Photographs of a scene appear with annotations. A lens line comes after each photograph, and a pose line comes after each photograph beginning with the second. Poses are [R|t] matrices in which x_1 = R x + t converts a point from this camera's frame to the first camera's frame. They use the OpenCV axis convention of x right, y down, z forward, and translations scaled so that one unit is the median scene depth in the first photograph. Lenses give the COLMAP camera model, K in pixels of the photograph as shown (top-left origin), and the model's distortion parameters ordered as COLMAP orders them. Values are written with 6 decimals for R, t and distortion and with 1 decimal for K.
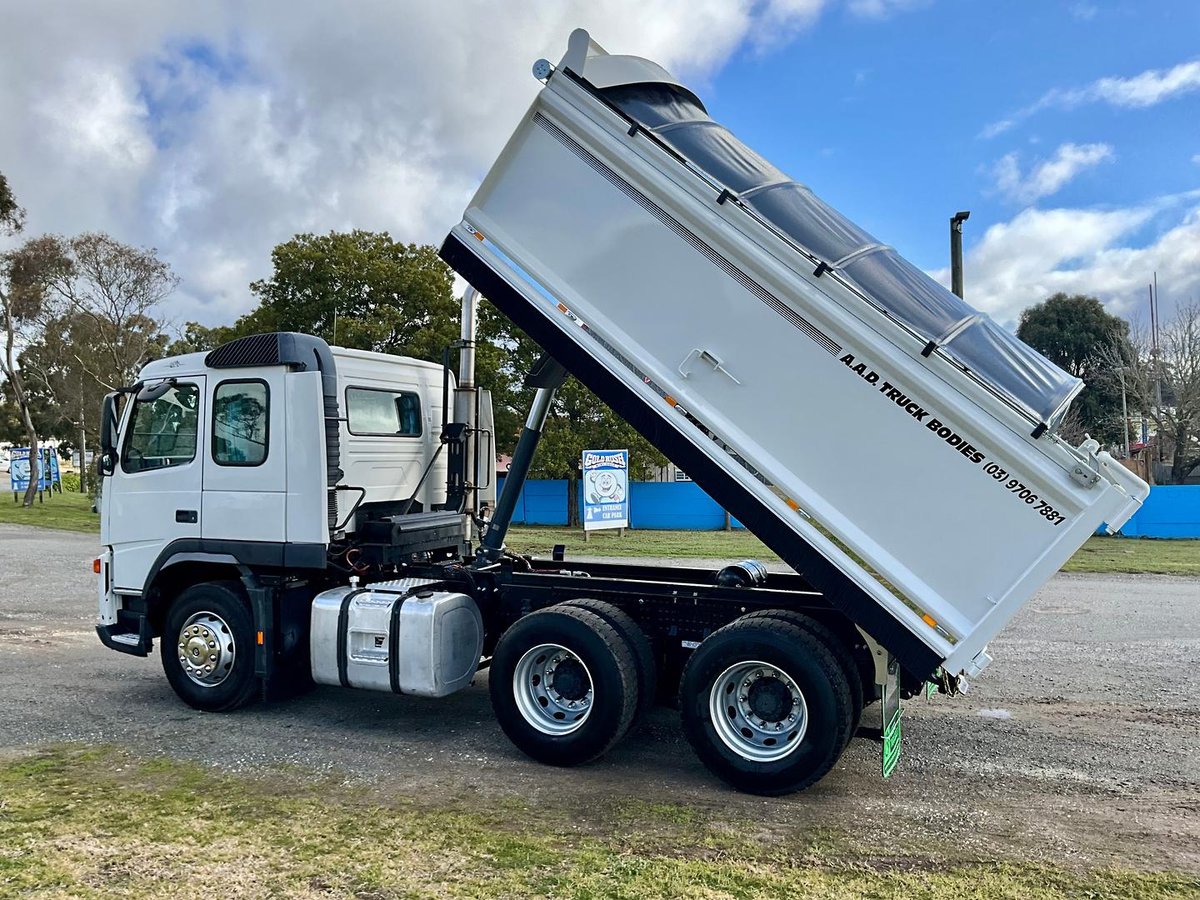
lens RADIAL K [[1020.4, 0, 594.4], [0, 1020.4, 442.9], [0, 0, 1]] dist [0.076949, -0.158495]
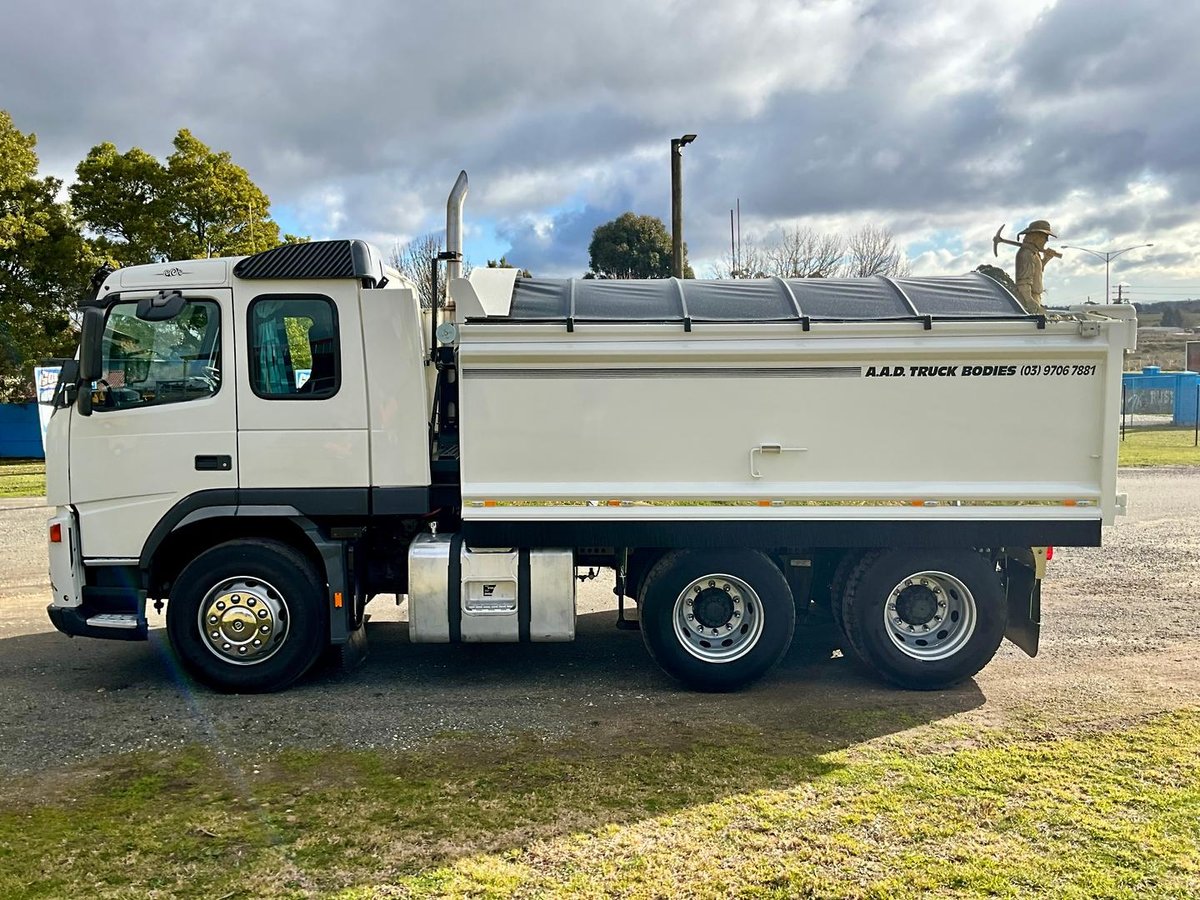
lens RADIAL K [[1020.4, 0, 594.4], [0, 1020.4, 442.9], [0, 0, 1]] dist [0.076949, -0.158495]
pose [[0.906153, -0.045318, 0.420516, -0.511921], [0.007459, 0.995801, 0.091243, -0.017591], [-0.422885, -0.079543, 0.902685, 0.156742]]
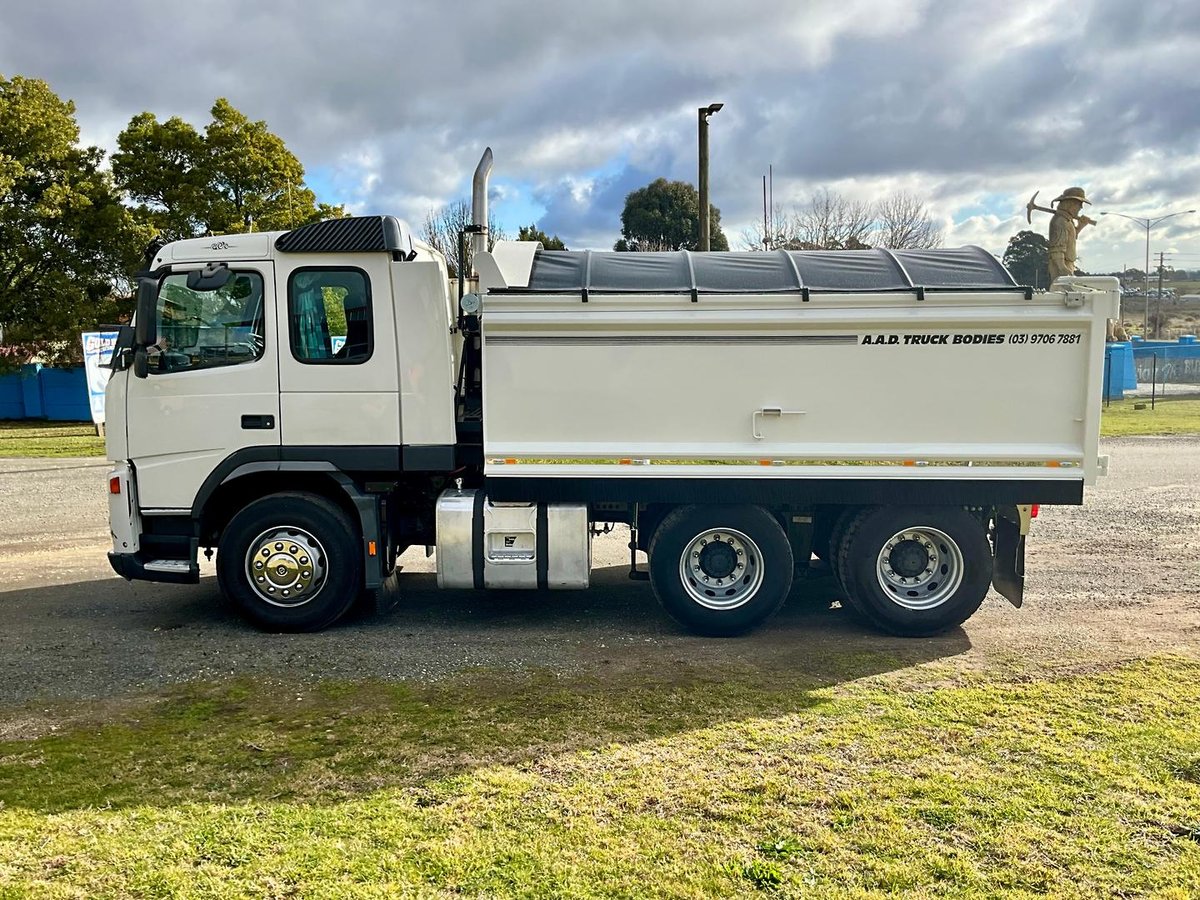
lens RADIAL K [[1034.0, 0, 600.0], [0, 1034.0, 450.0], [0, 0, 1]] dist [0.081628, -0.185593]
pose [[0.918600, -0.055383, 0.391288, -0.526716], [0.005233, 0.991749, 0.128088, -0.019516], [-0.395153, -0.115614, 0.911311, 0.071859]]
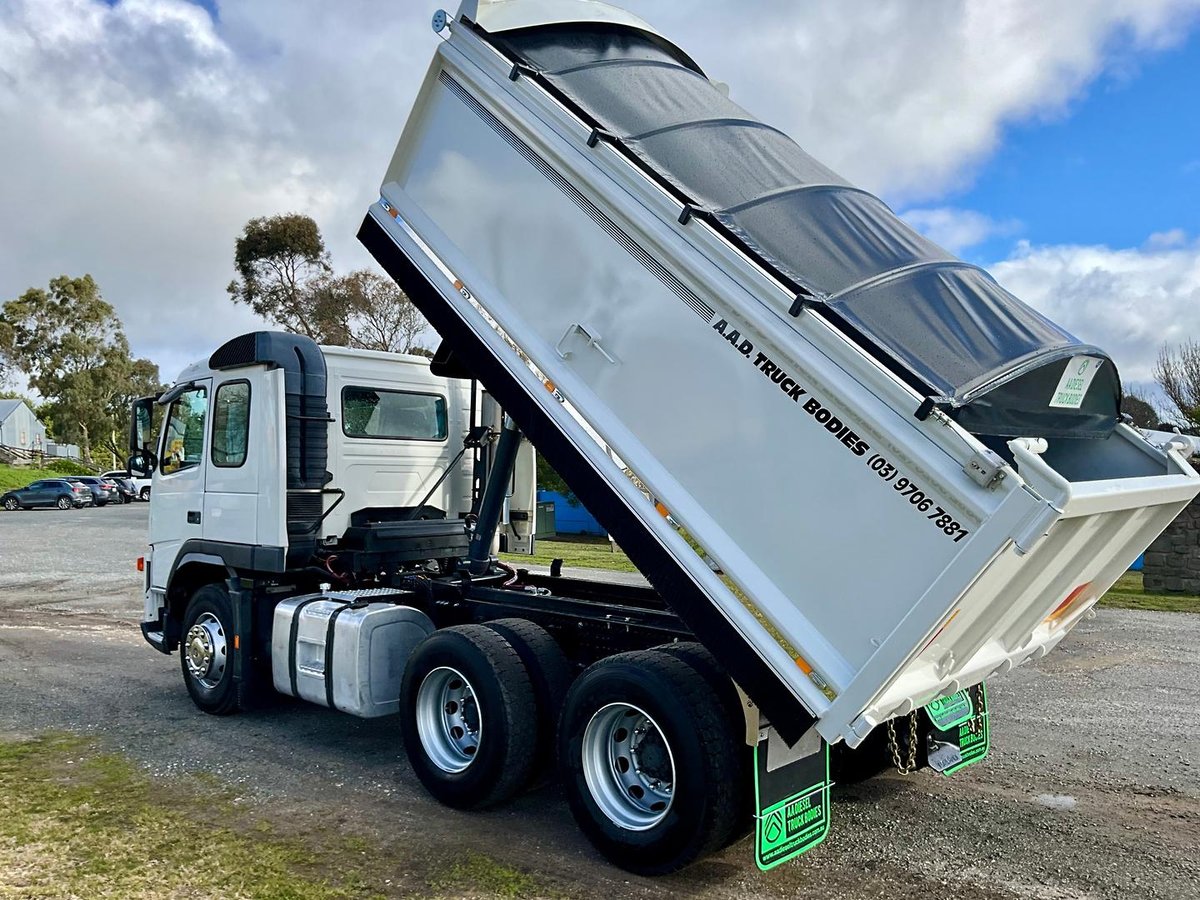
lens RADIAL K [[1020.4, 0, 594.4], [0, 1020.4, 442.9], [0, 0, 1]] dist [0.076949, -0.158495]
pose [[0.947877, -0.002070, -0.318629, 0.328601], [-0.006019, 0.999684, -0.024401, 0.022786], [0.318579, 0.025047, 0.947565, 0.183760]]
